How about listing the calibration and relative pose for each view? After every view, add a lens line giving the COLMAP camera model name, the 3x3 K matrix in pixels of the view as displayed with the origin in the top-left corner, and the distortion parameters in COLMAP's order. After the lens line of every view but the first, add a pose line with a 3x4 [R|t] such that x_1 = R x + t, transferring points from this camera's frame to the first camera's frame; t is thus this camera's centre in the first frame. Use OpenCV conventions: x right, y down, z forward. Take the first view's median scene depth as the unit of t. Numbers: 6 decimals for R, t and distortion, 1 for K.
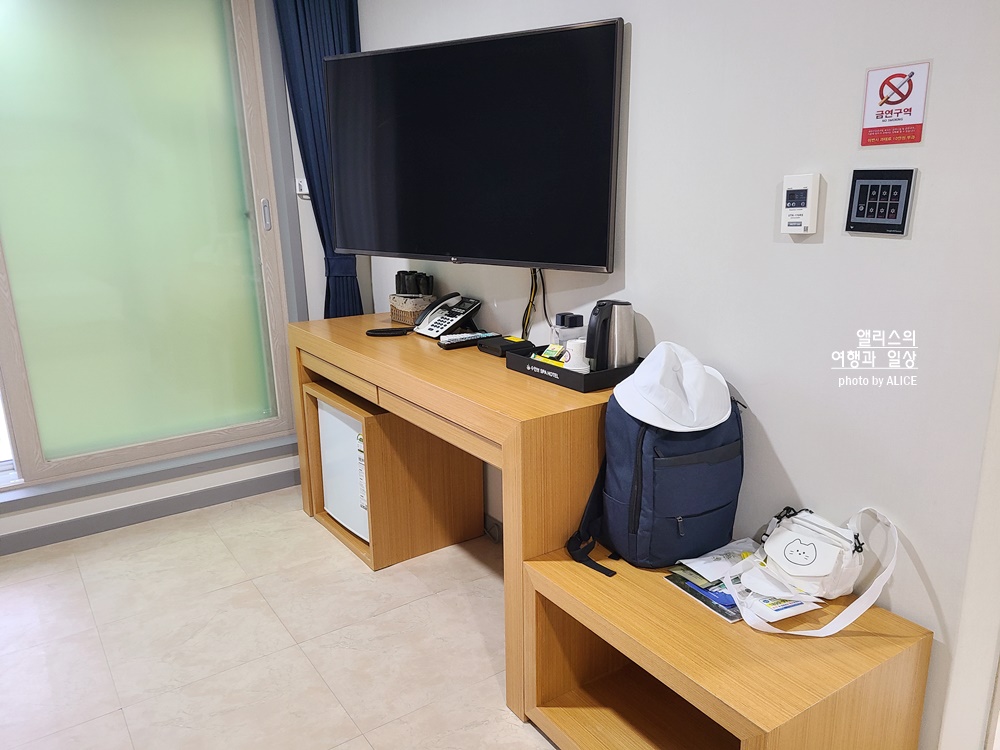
lens RADIAL K [[747.7, 0, 511.4], [0, 747.7, 390.3], [0, 0, 1]] dist [0.053657, -0.034816]
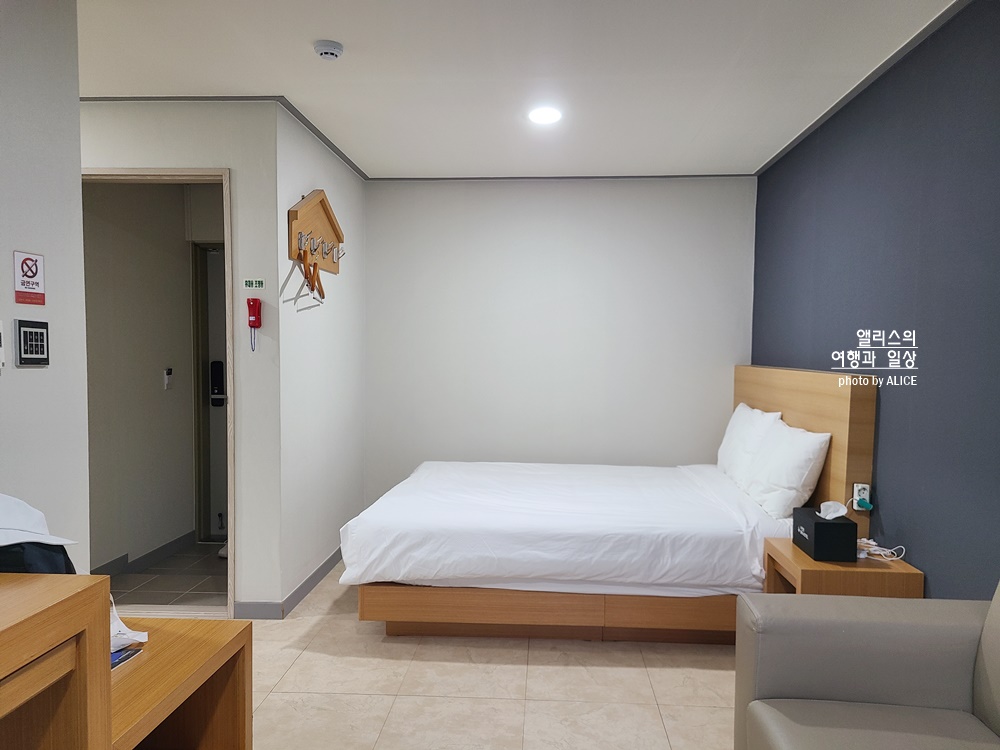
lens RADIAL K [[747.7, 0, 489.1], [0, 747.7, 395.7], [0, 0, 1]] dist [0.053657, -0.034816]
pose [[-0.773042, -0.029822, 0.633653, -0.823630], [0.171589, 0.951827, 0.254130, -0.286892], [-0.610707, 0.305181, -0.730686, 1.199342]]
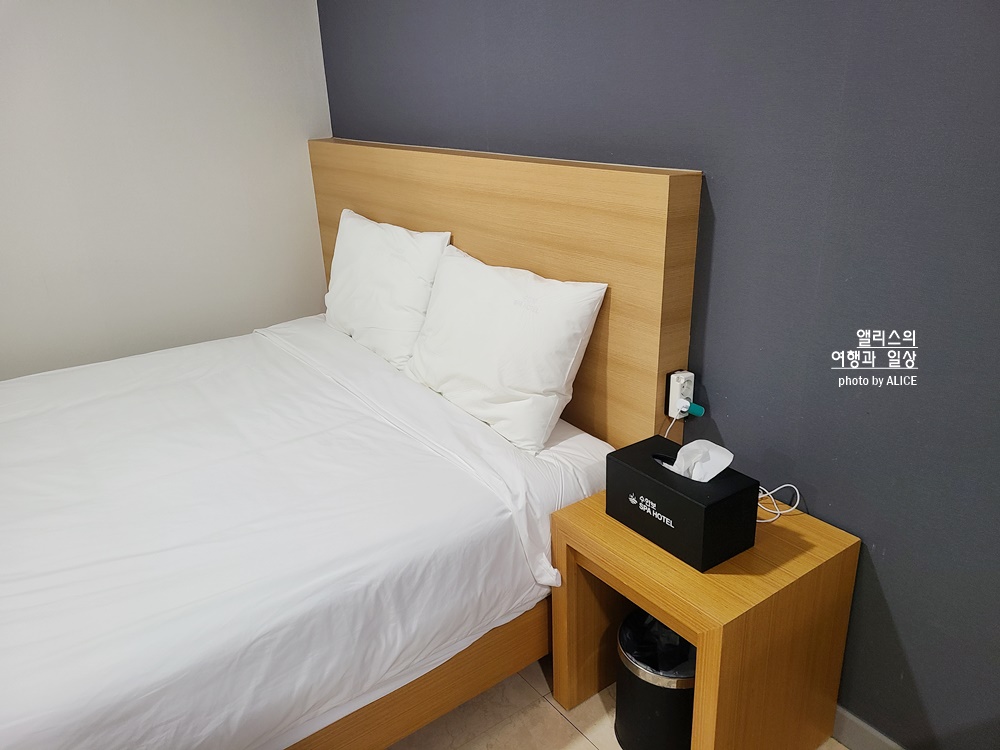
lens RADIAL K [[747.7, 0, 505.5], [0, 747.7, 384.6], [0, 0, 1]] dist [0.053657, -0.034816]
pose [[-0.998780, 0.049340, -0.002065, -0.204193], [0.038207, 0.798551, 0.600714, -0.097051], [0.031288, 0.599902, -0.799461, 0.306426]]
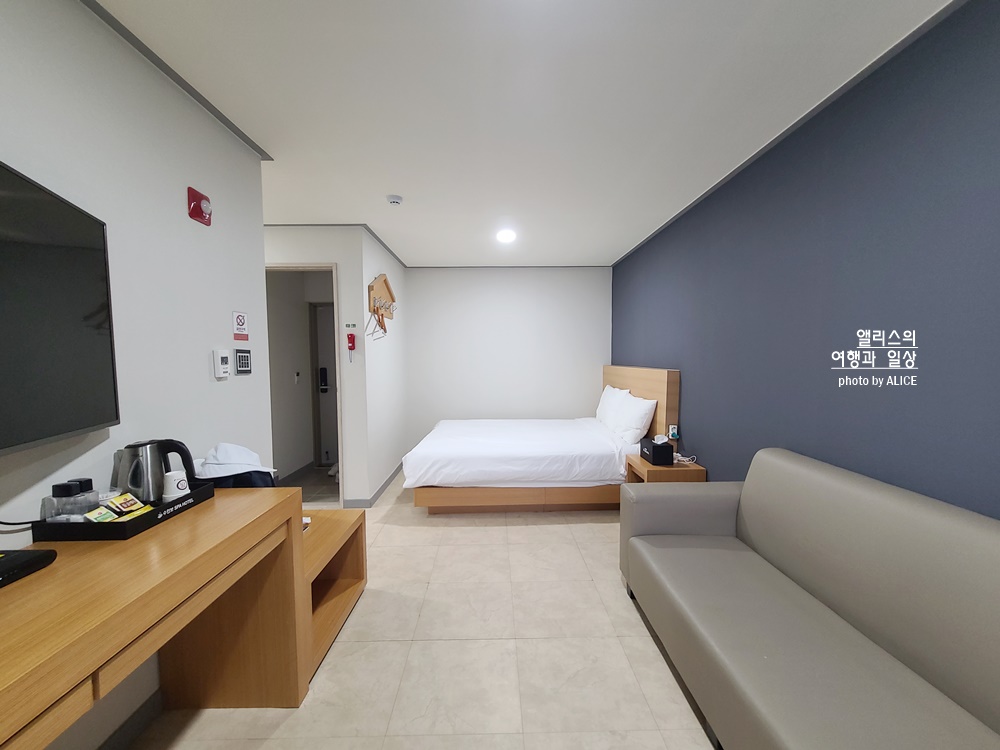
lens RADIAL K [[405.5, 0, 496.0], [0, 405.5, 384.7], [0, 0, 1]] dist [-0.002478, -0.000353]
pose [[-0.823854, -0.016820, 0.566553, -0.770225], [0.168800, 0.946924, 0.273572, -0.315317], [-0.541083, 0.321017, -0.777288, 1.264985]]
